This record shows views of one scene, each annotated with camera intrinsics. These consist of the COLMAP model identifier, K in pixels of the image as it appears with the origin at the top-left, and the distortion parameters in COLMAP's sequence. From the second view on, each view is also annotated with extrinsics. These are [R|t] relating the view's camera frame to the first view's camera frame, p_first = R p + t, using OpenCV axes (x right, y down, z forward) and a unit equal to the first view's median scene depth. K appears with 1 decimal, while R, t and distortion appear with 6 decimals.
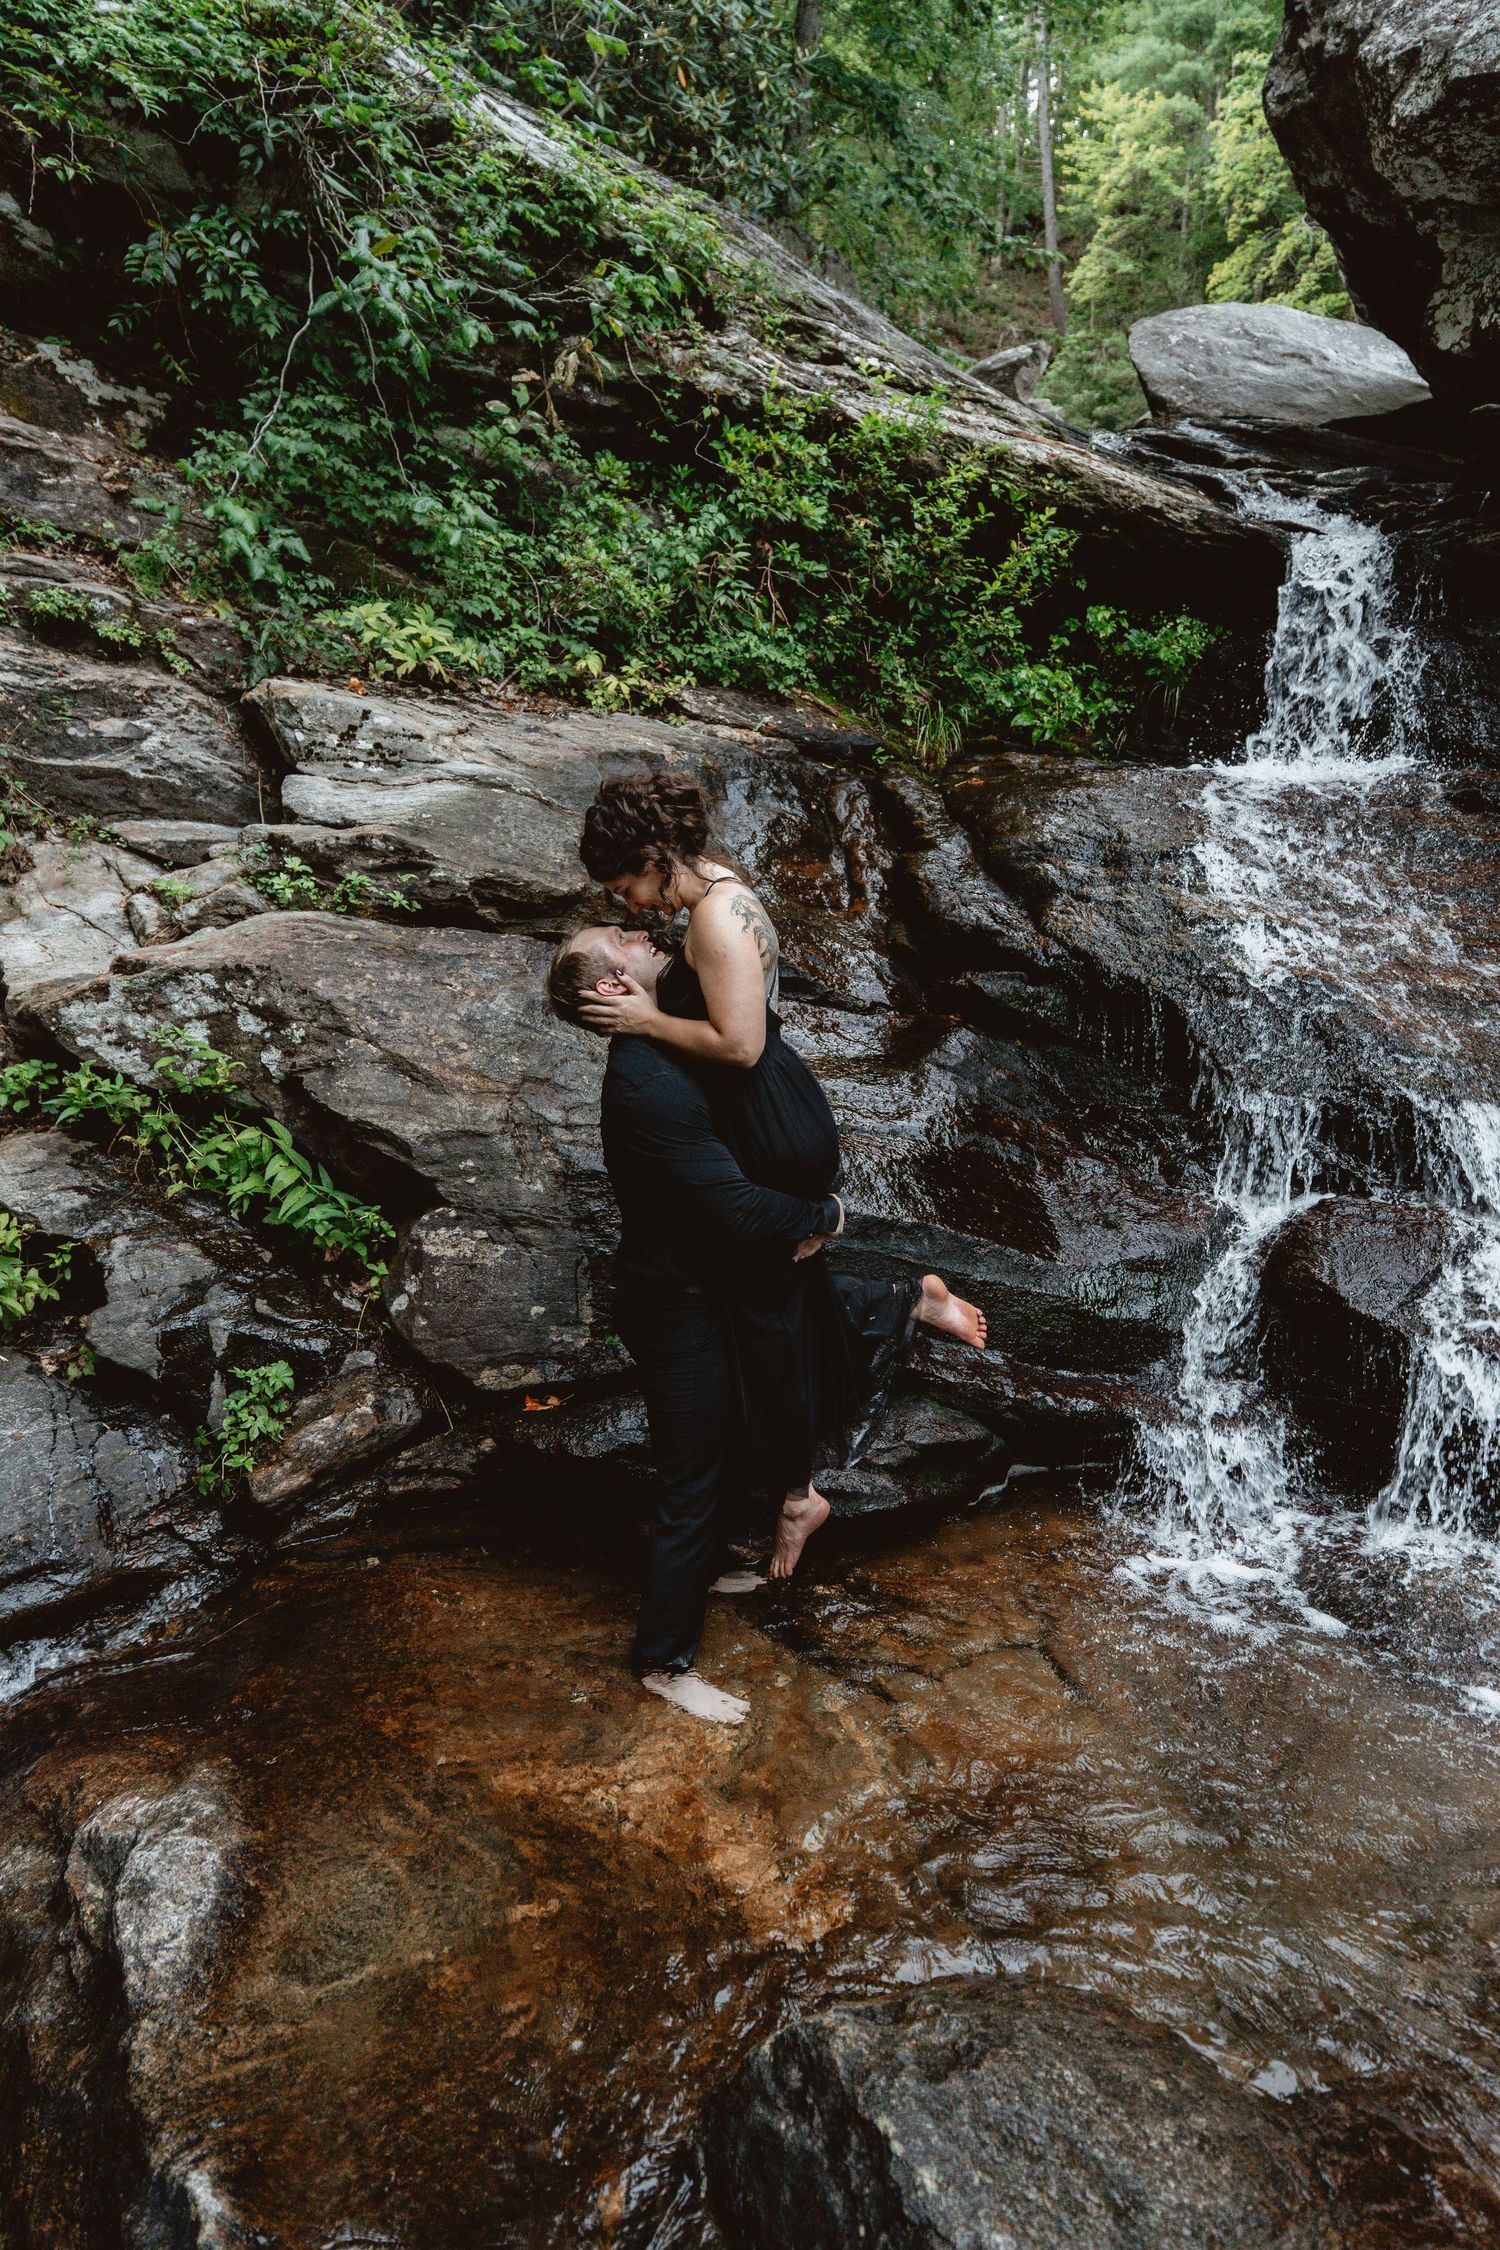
lens RADIAL K [[1535.7, 0, 754.4], [0, 1535.7, 1128.9], [0, 0, 1]] dist [0.000431, 0.002017]
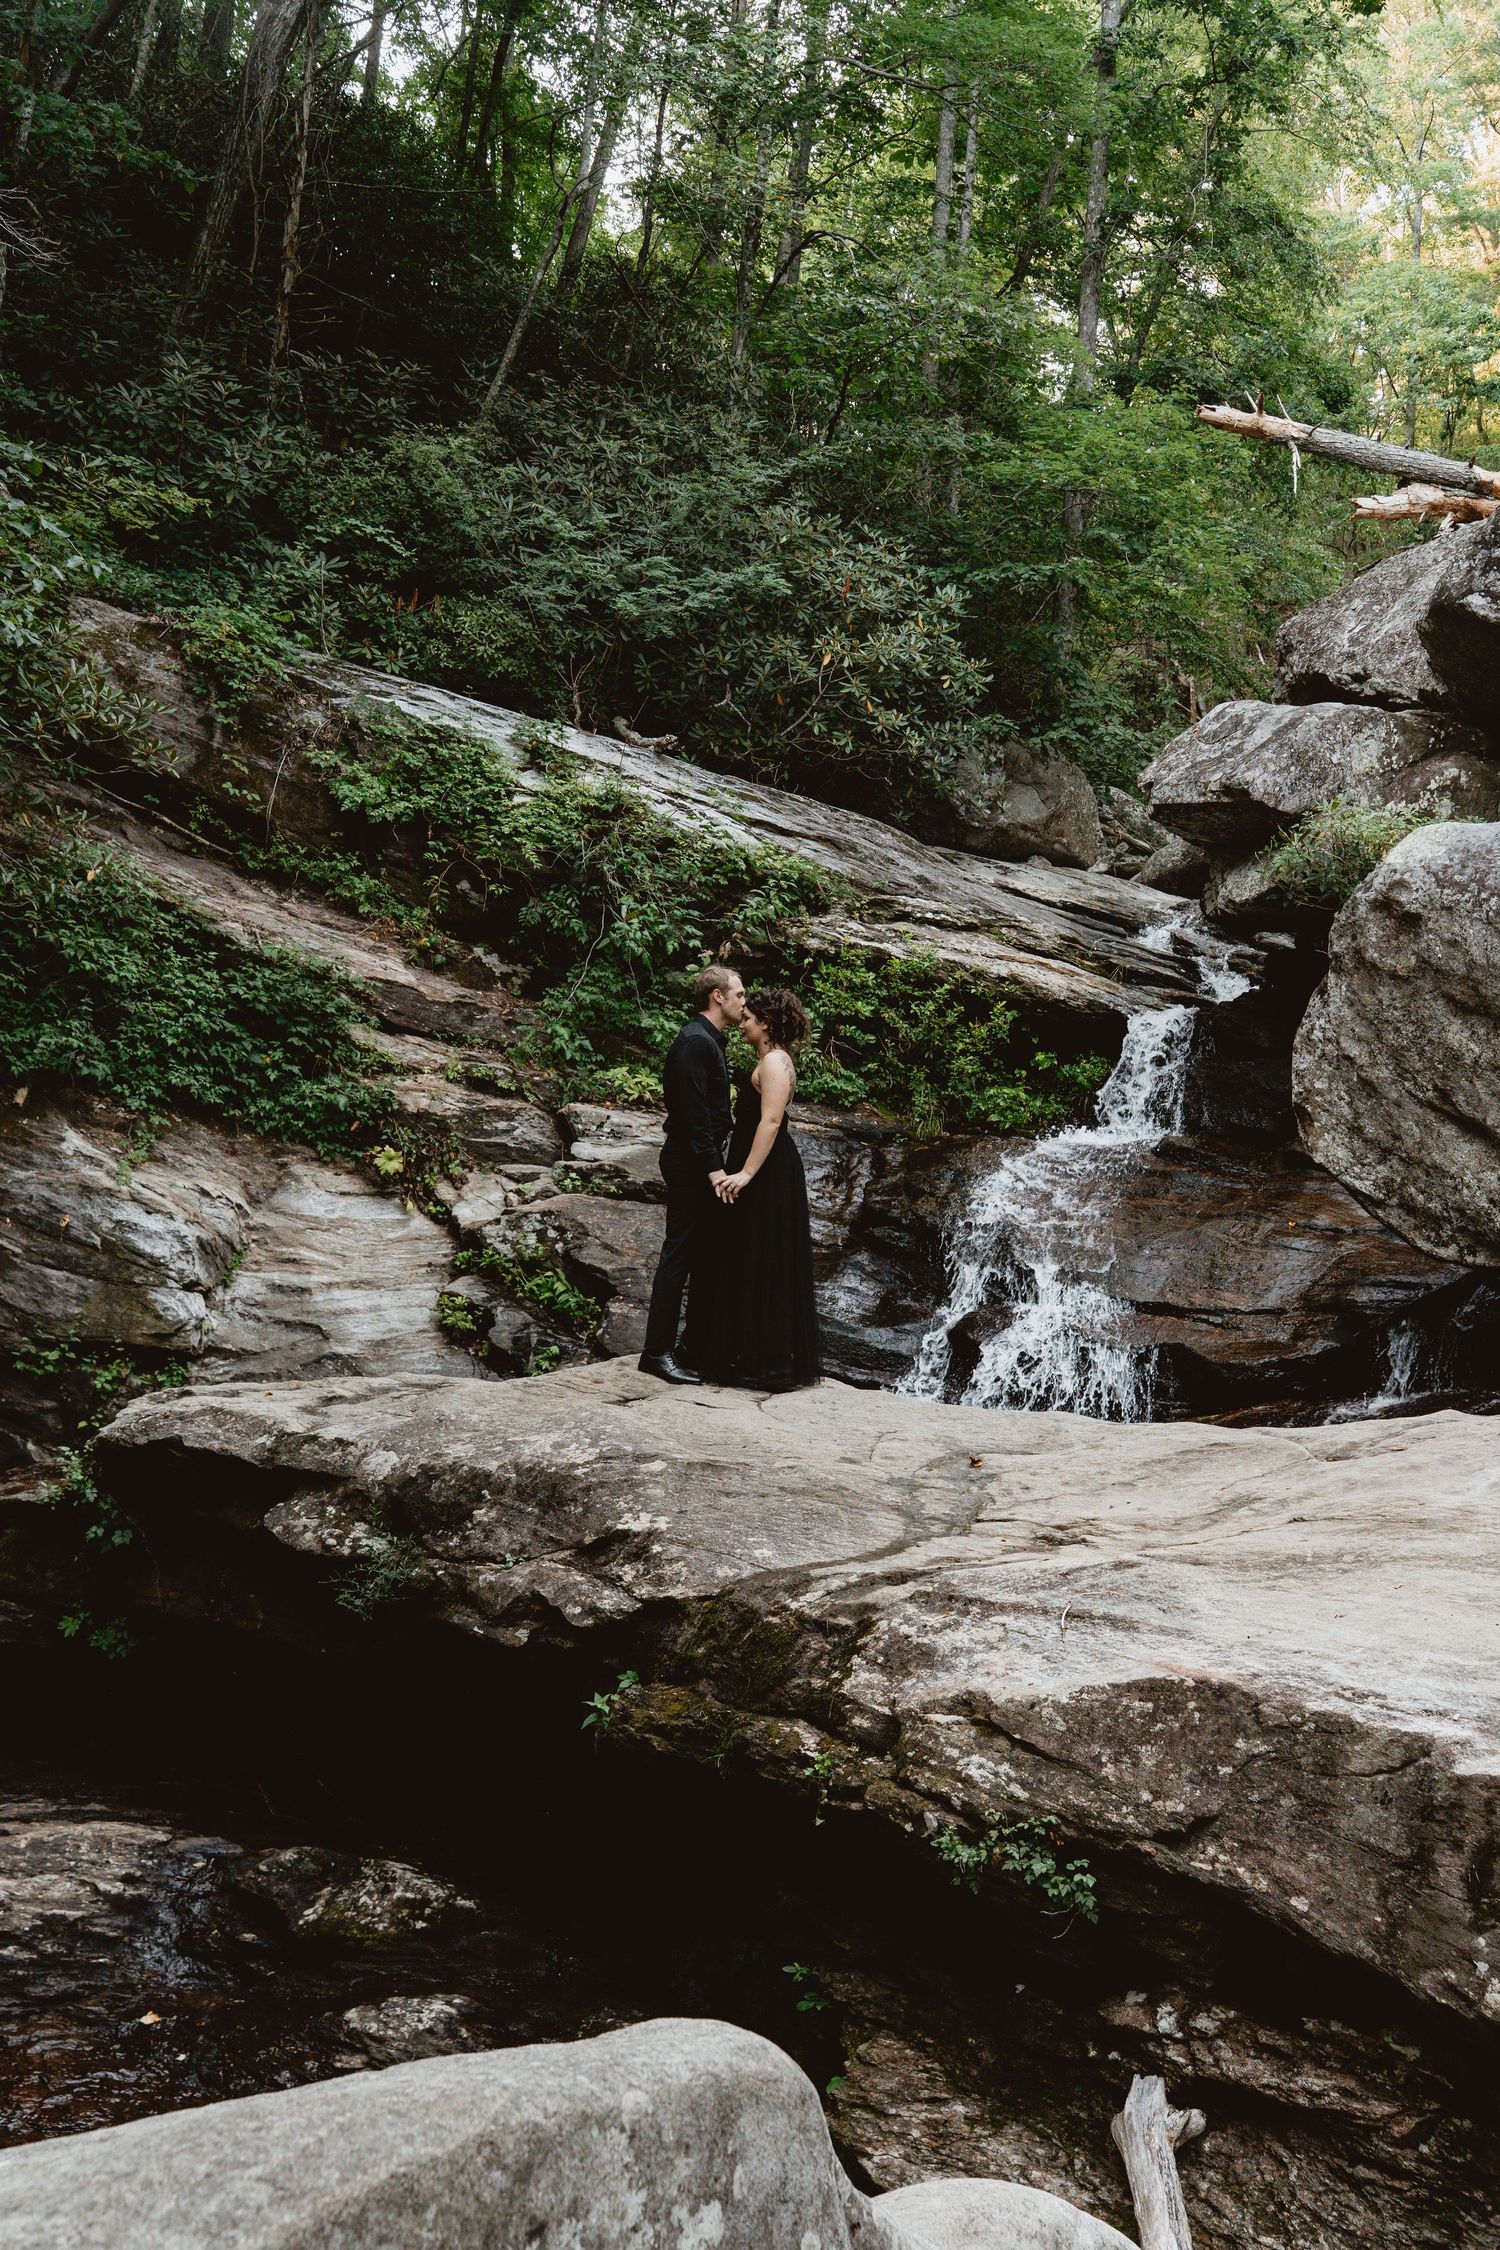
lens RADIAL K [[2378.3, 0, 750.0], [0, 2378.3, 1123.8], [0, 0, 1]] dist [-0.010207, 0.000000]
pose [[0.973214, -0.018898, -0.229122, 0.726322], [-0.043839, 0.963073, -0.265646, 0.638857], [0.225681, 0.268575, 0.936448, -2.157662]]
